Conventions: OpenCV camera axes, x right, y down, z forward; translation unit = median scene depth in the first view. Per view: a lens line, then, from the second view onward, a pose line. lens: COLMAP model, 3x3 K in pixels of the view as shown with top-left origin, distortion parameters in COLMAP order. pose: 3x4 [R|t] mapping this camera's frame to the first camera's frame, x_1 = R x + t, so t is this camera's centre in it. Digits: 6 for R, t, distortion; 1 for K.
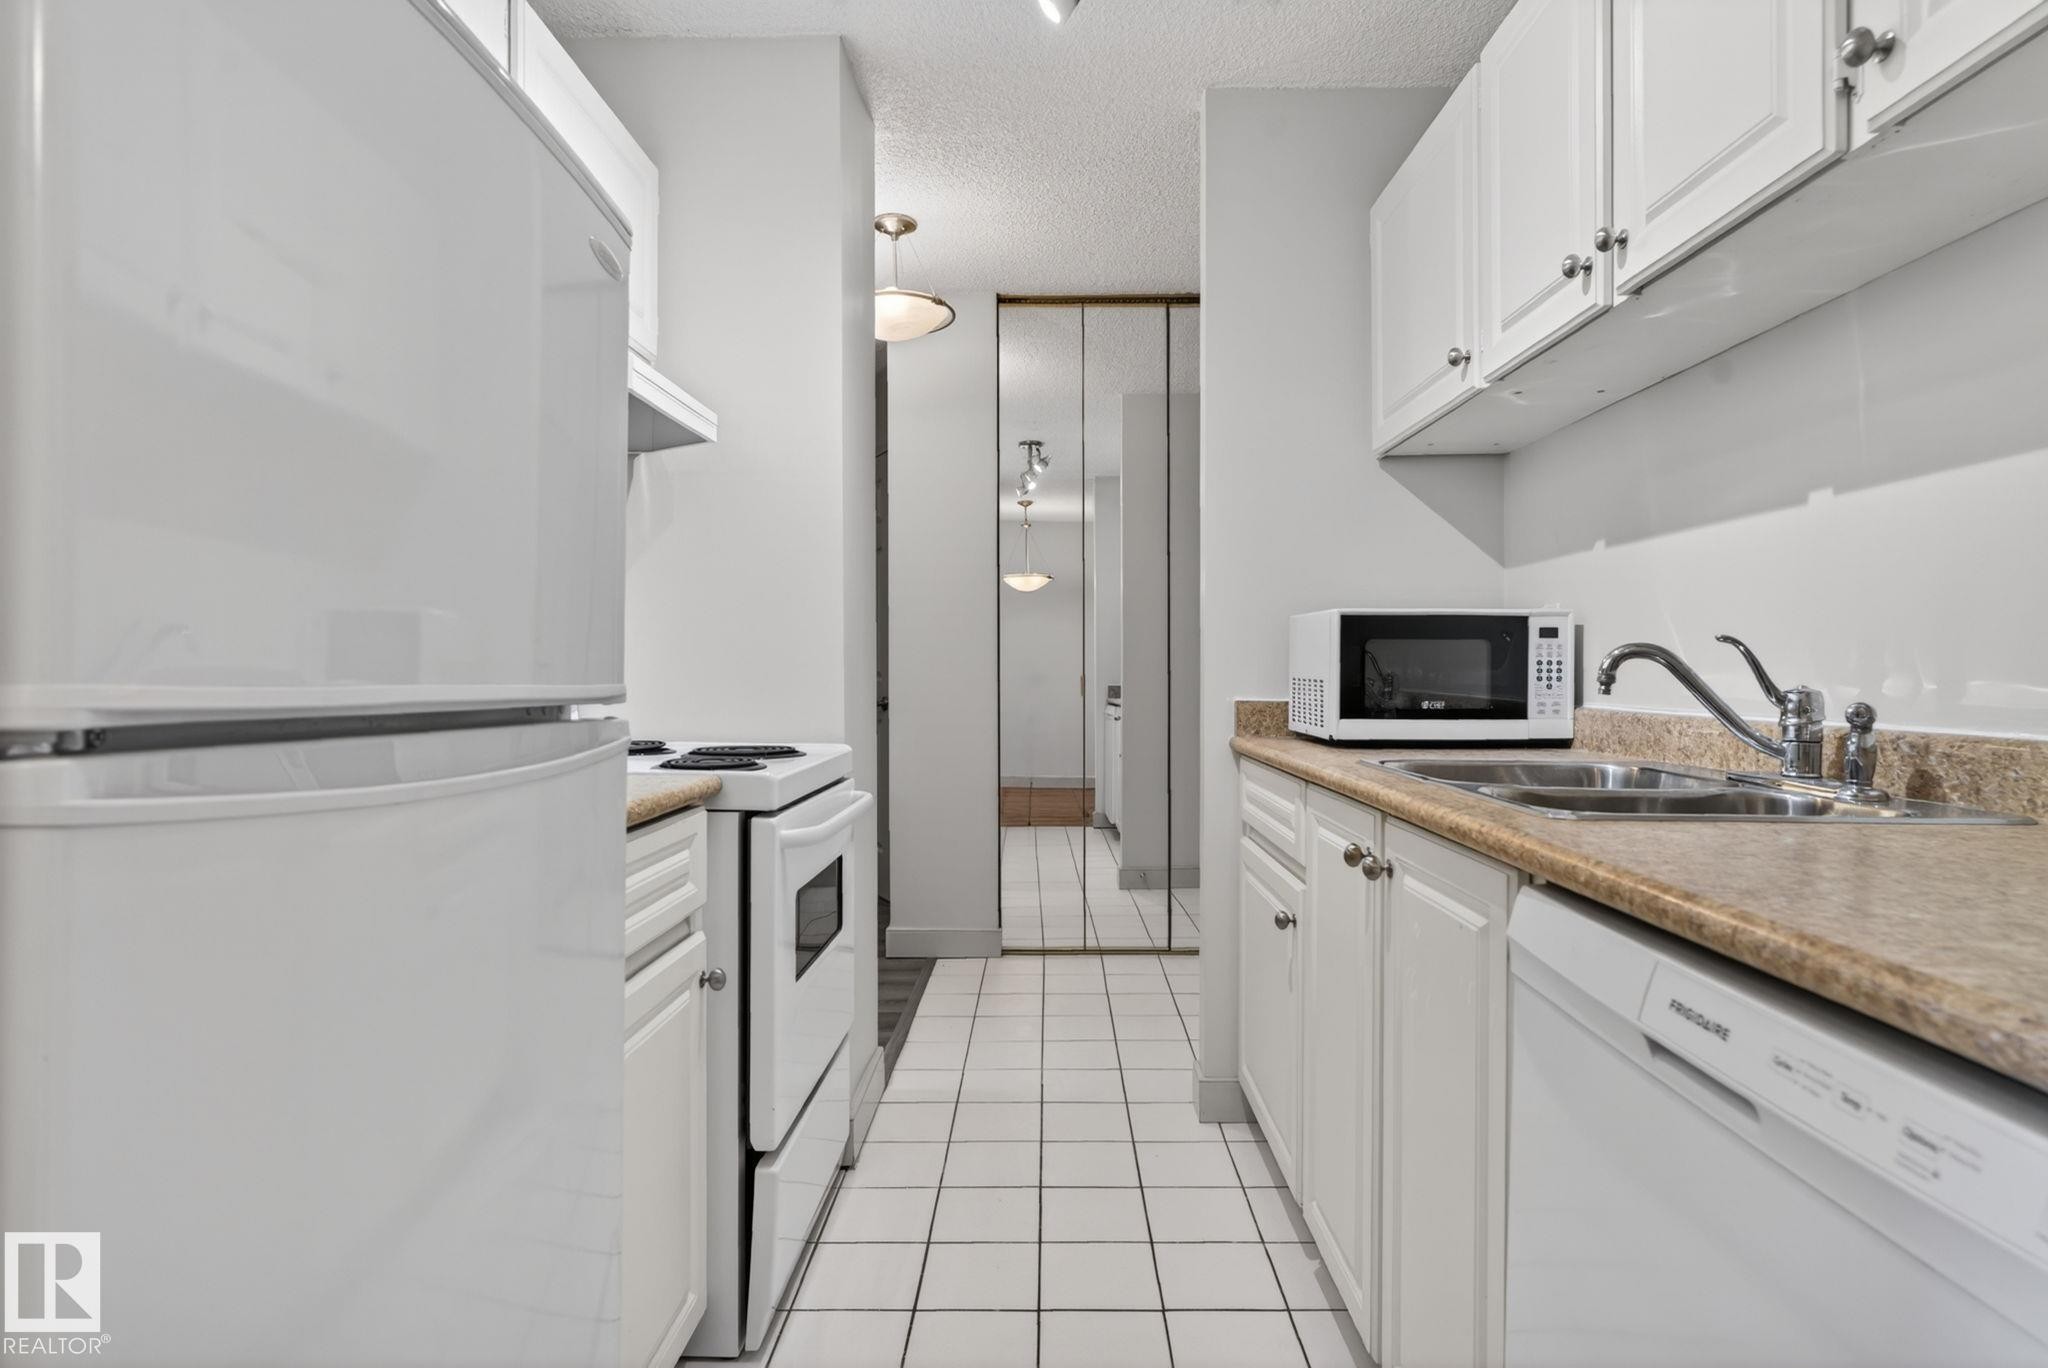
lens RADIAL K [[1049.8, 0, 1036.4], [0, 1049.8, 660.0], [0, 0, 1]] dist [0.000666, 0.000906]
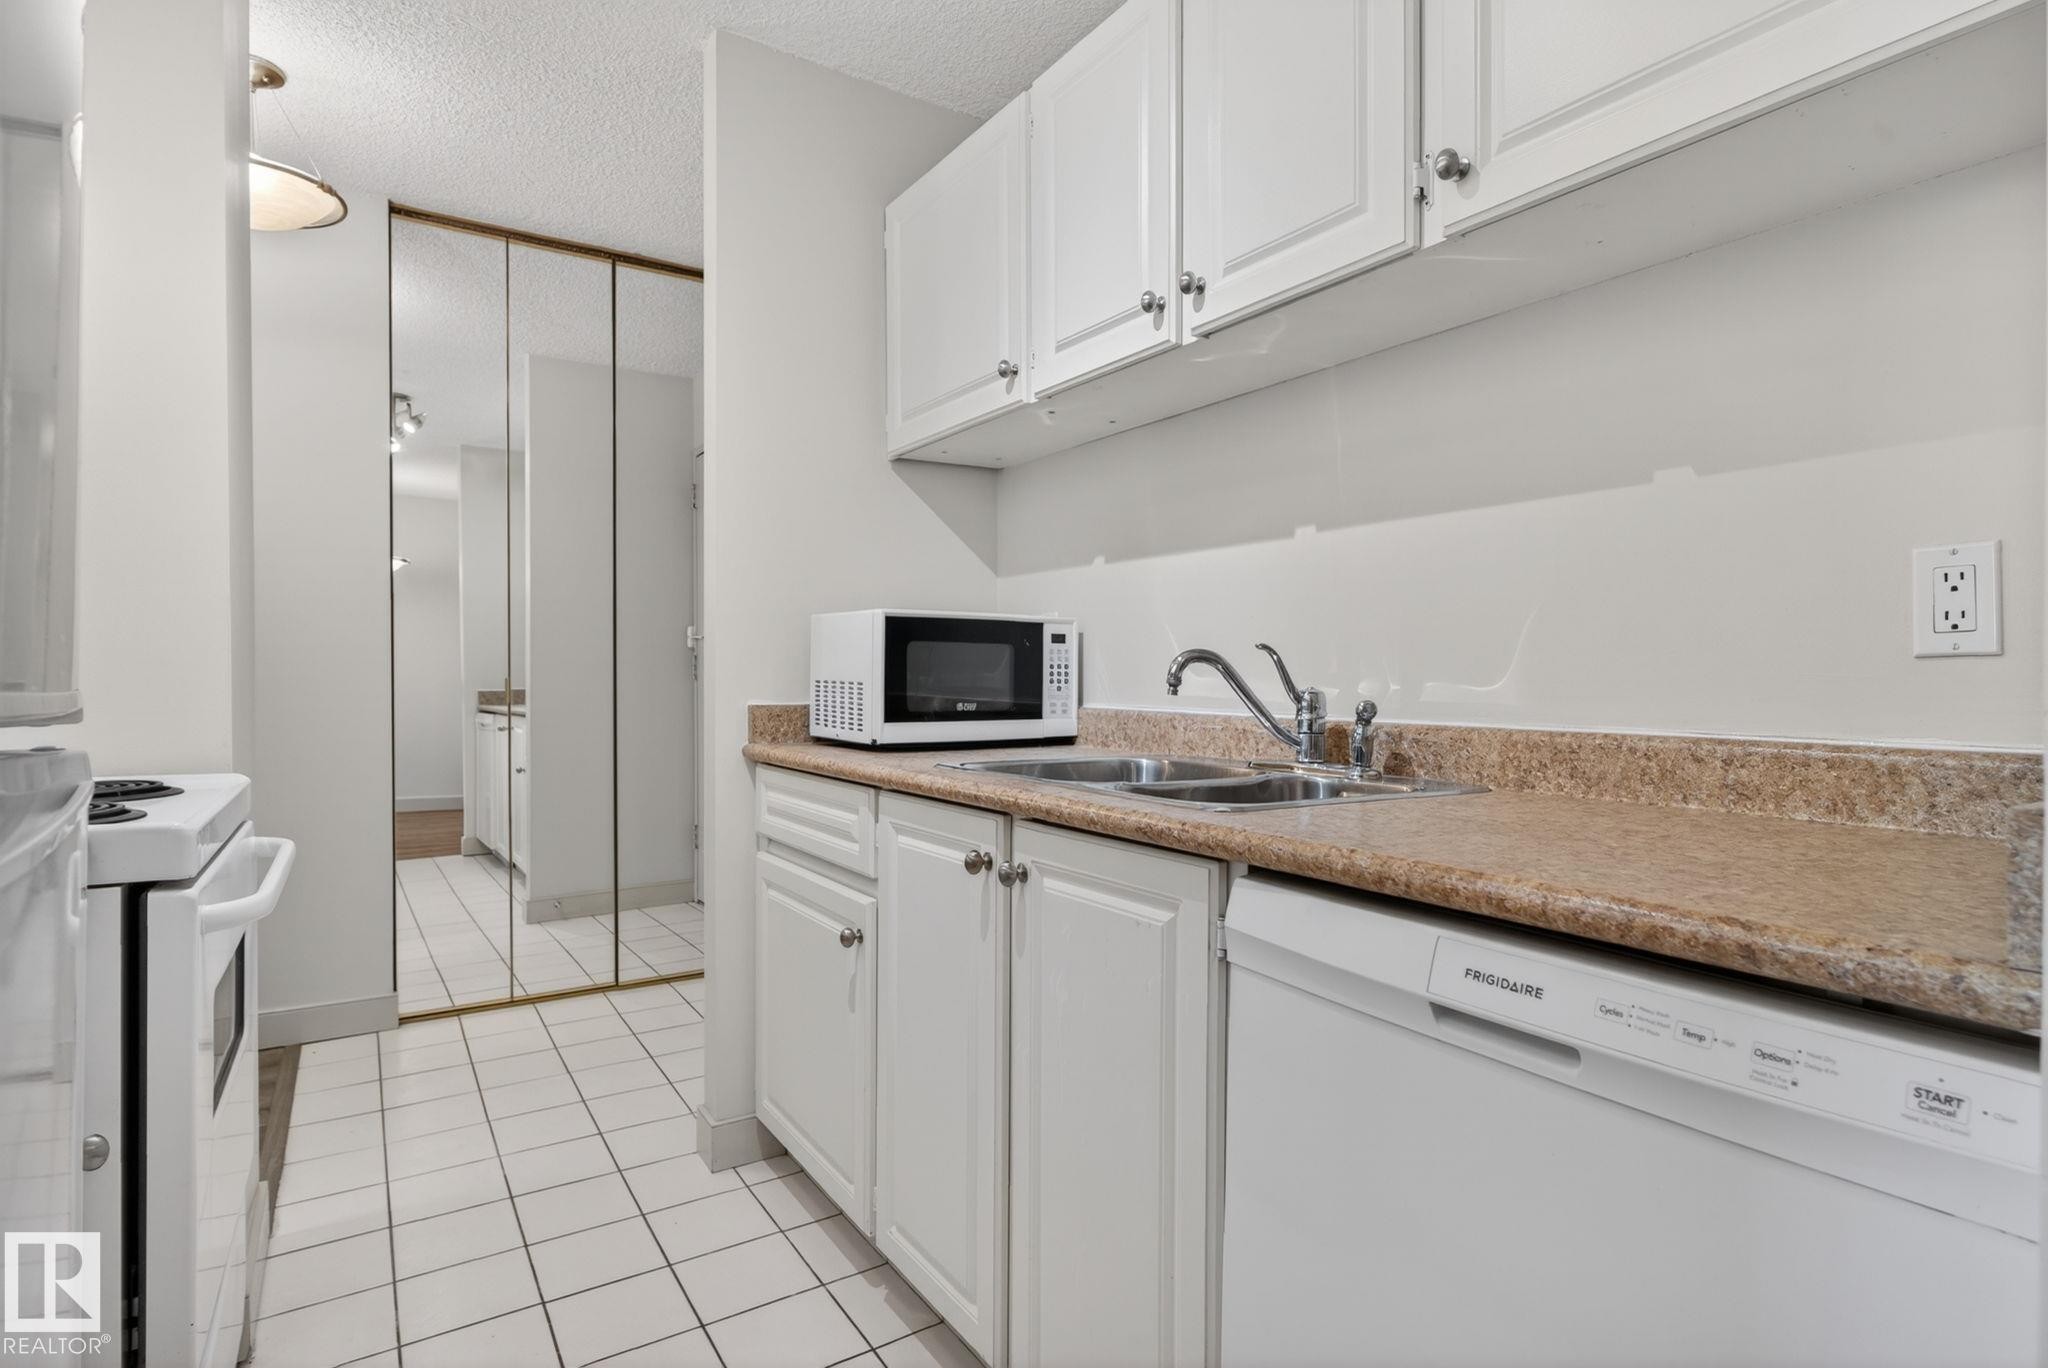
lens RADIAL K [[1049.8, 0, 1029.2], [0, 1049.8, 670.8], [0, 0, 1]] dist [0.000862, 0.000670]
pose [[0.832666, 0.005451, 0.553749, -0.164226], [-0.009522, 0.999945, 0.004475, 0.002880], [-0.553694, -0.008999, 0.832671, 0.136924]]
